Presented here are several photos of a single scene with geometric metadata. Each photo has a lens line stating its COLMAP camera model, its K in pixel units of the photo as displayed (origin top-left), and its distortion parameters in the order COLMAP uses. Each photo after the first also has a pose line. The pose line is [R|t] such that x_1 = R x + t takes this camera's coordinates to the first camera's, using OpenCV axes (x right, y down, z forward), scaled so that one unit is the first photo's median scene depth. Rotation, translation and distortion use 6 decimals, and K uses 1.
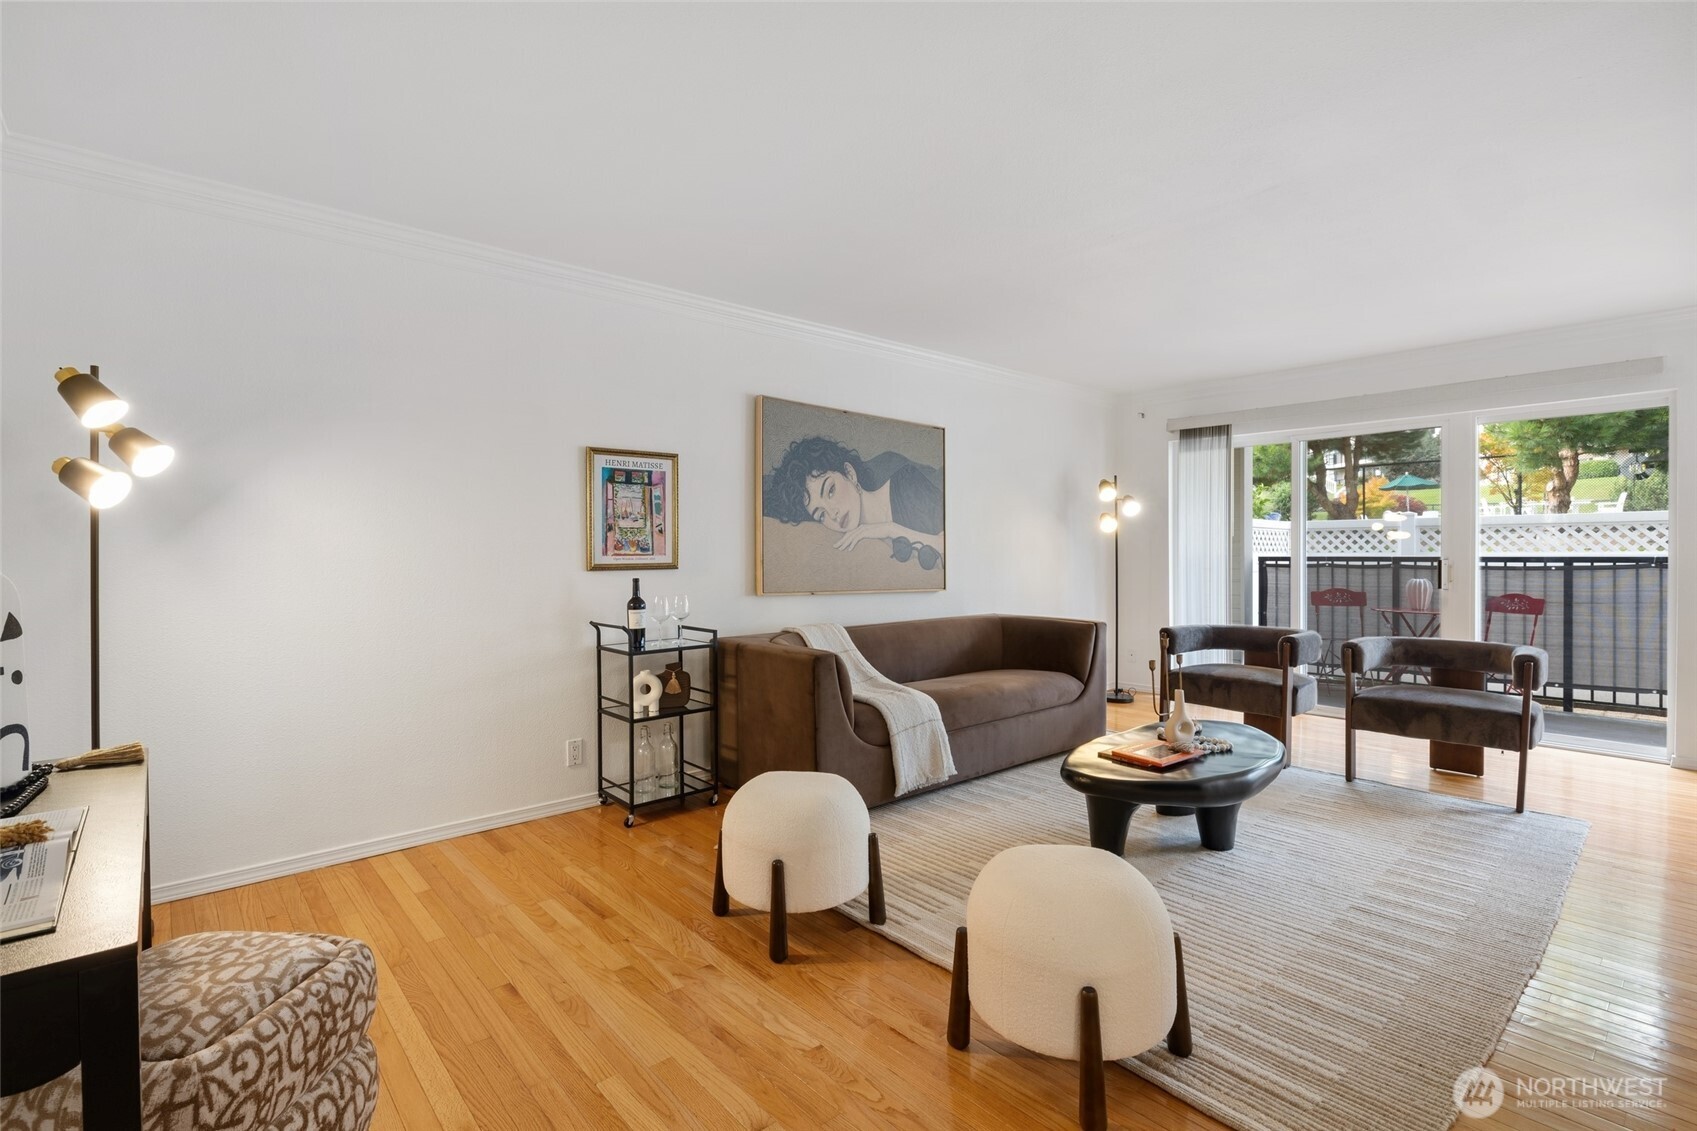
lens RADIAL K [[799.7, 0, 847.0], [0, 799.7, 561.4], [0, 0, 1]] dist [-0.001289, 0.000062]
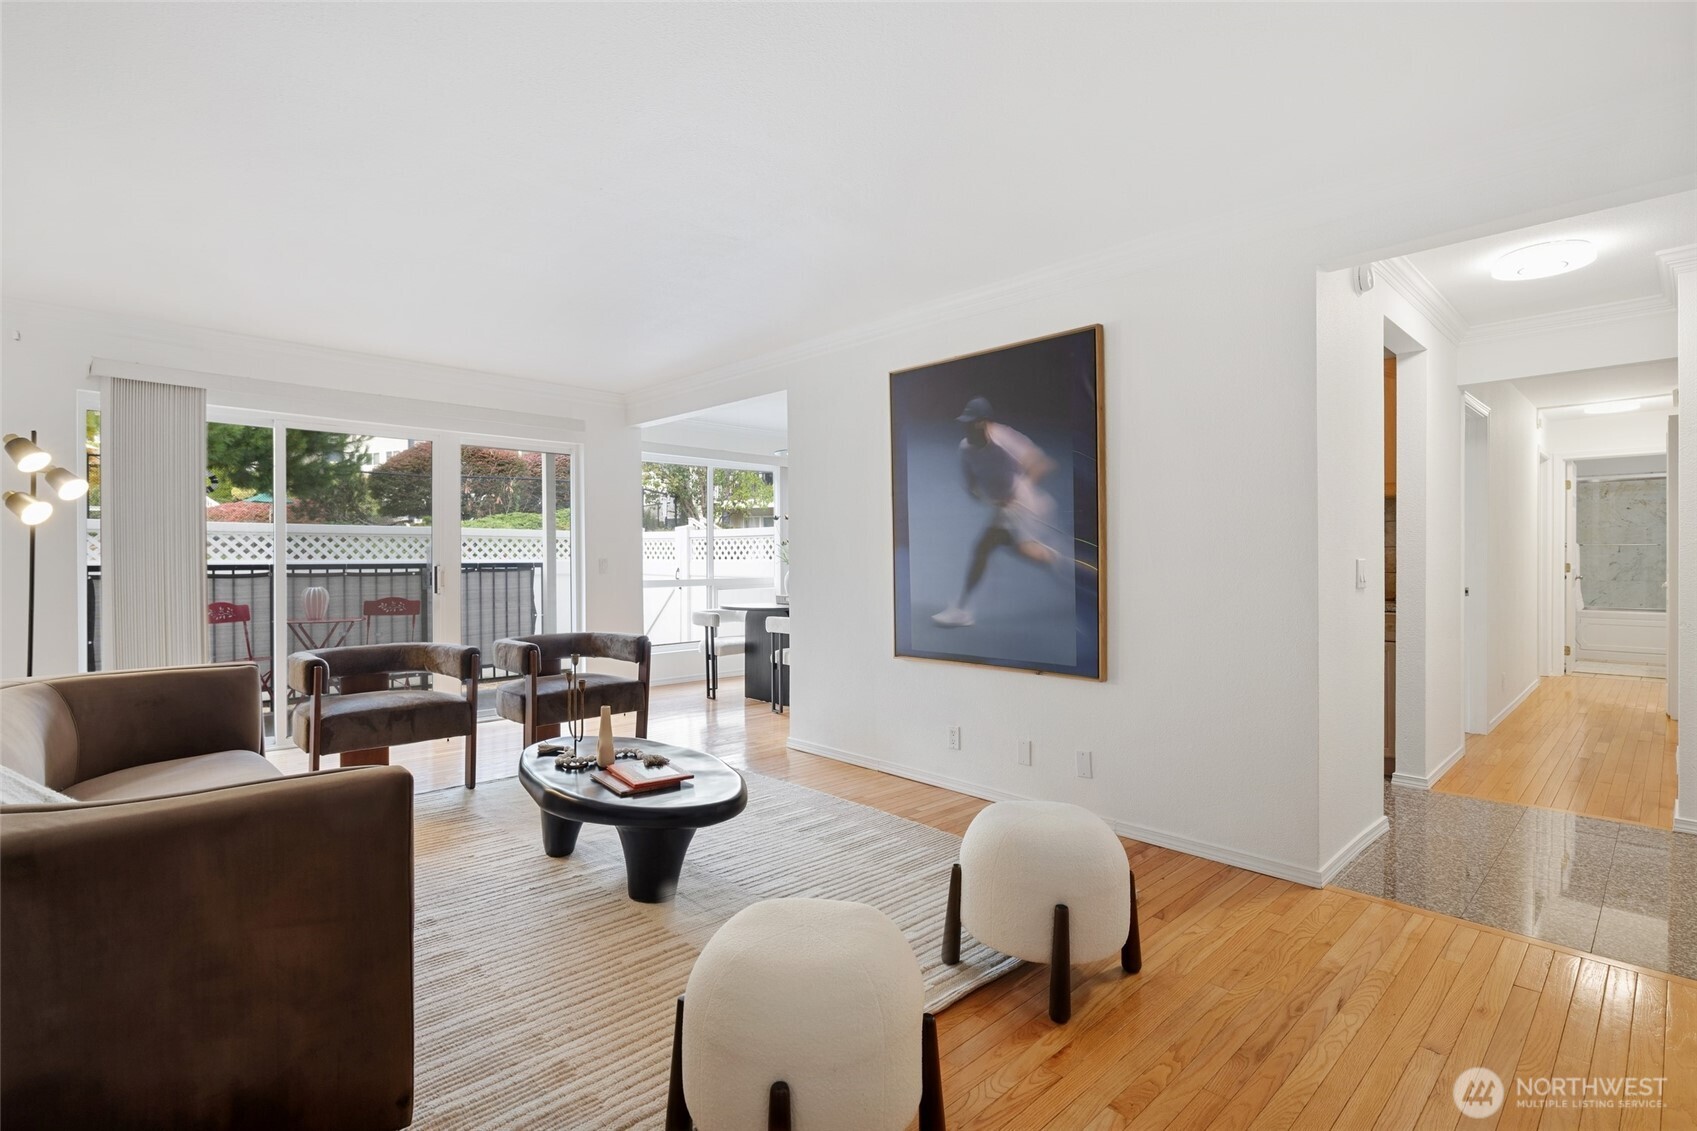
lens RADIAL K [[799.7, 0, 847.0], [0, 799.7, 561.4], [0, 0, 1]] dist [-0.001289, 0.000062]
pose [[-0.040526, -0.001516, 0.999177, -0.369780], [0.012401, 0.999921, 0.002020, -0.004353], [-0.999102, 0.012473, -0.040504, 0.535410]]
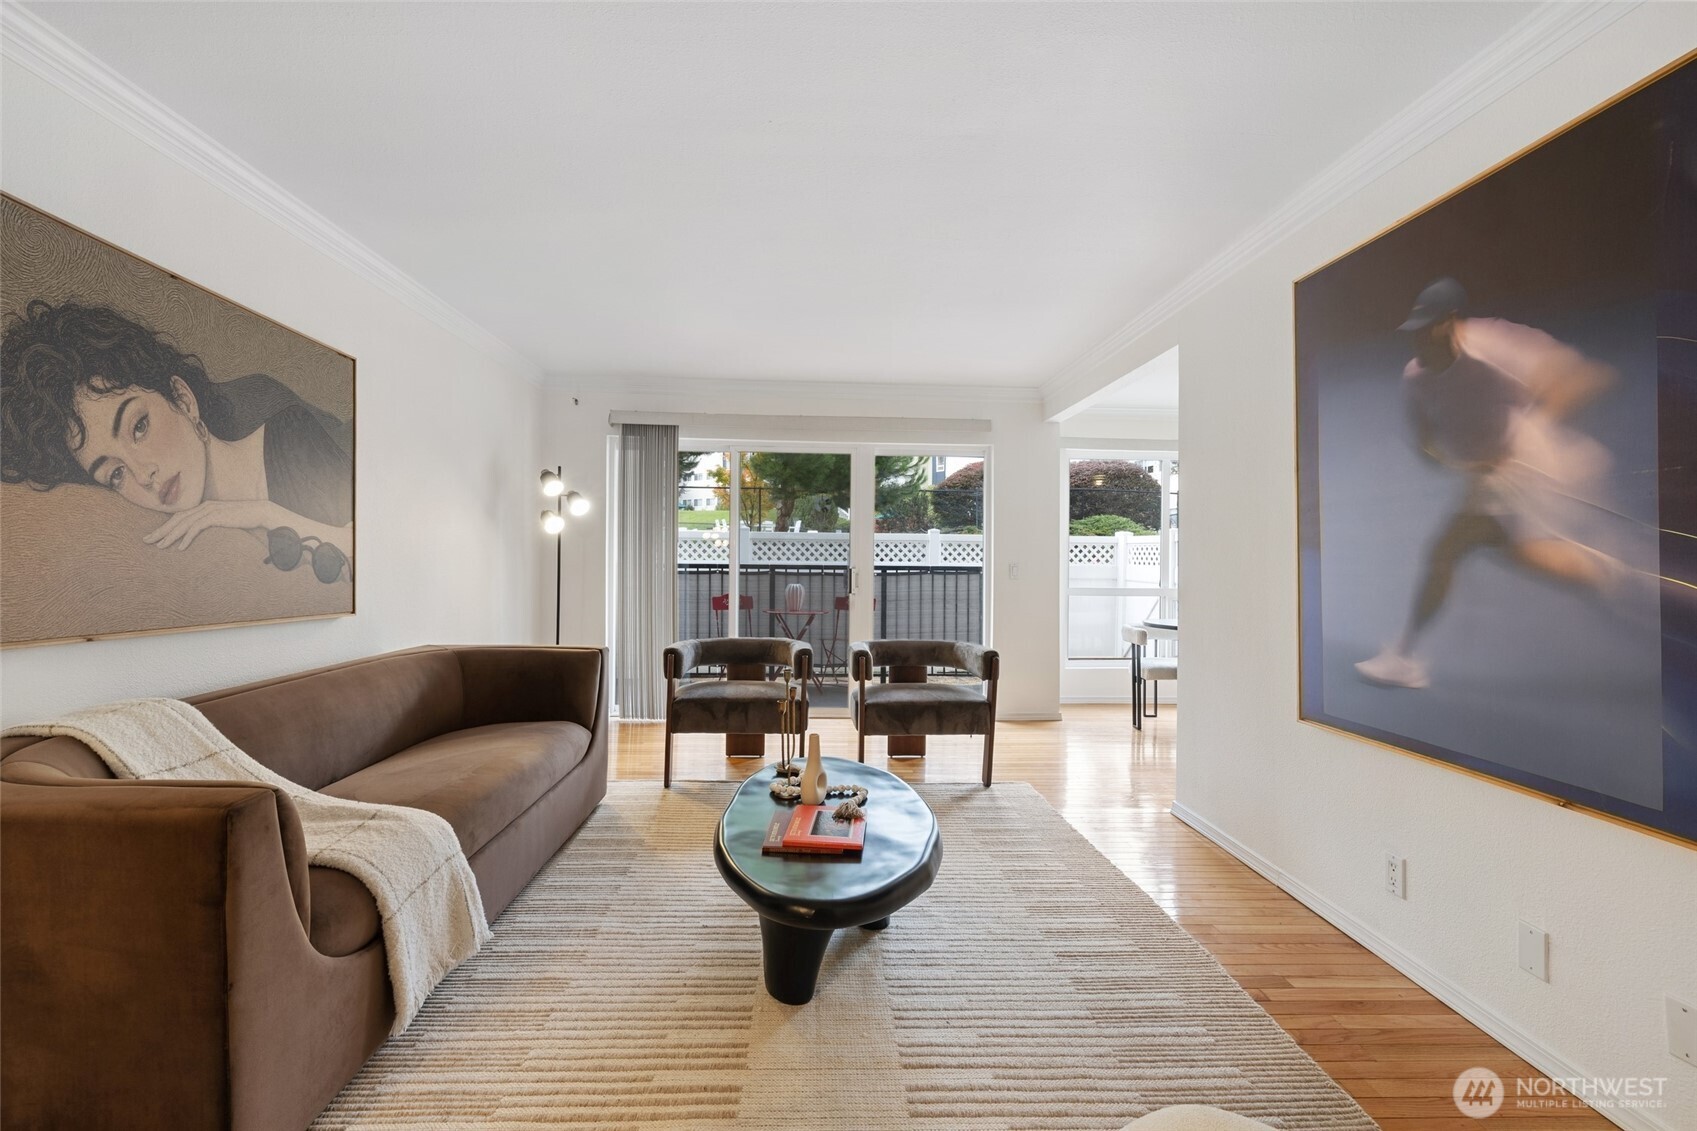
lens RADIAL K [[734.3, 0, 844.6], [0, 734.3, 562.8], [0, 0, 1]] dist [0.001915, 0.000666]
pose [[0.627780, 0.007460, 0.778355, -0.095710], [-0.004637, 0.999972, -0.005844, -0.004062], [-0.778377, 0.000060, 0.627797, 0.367269]]
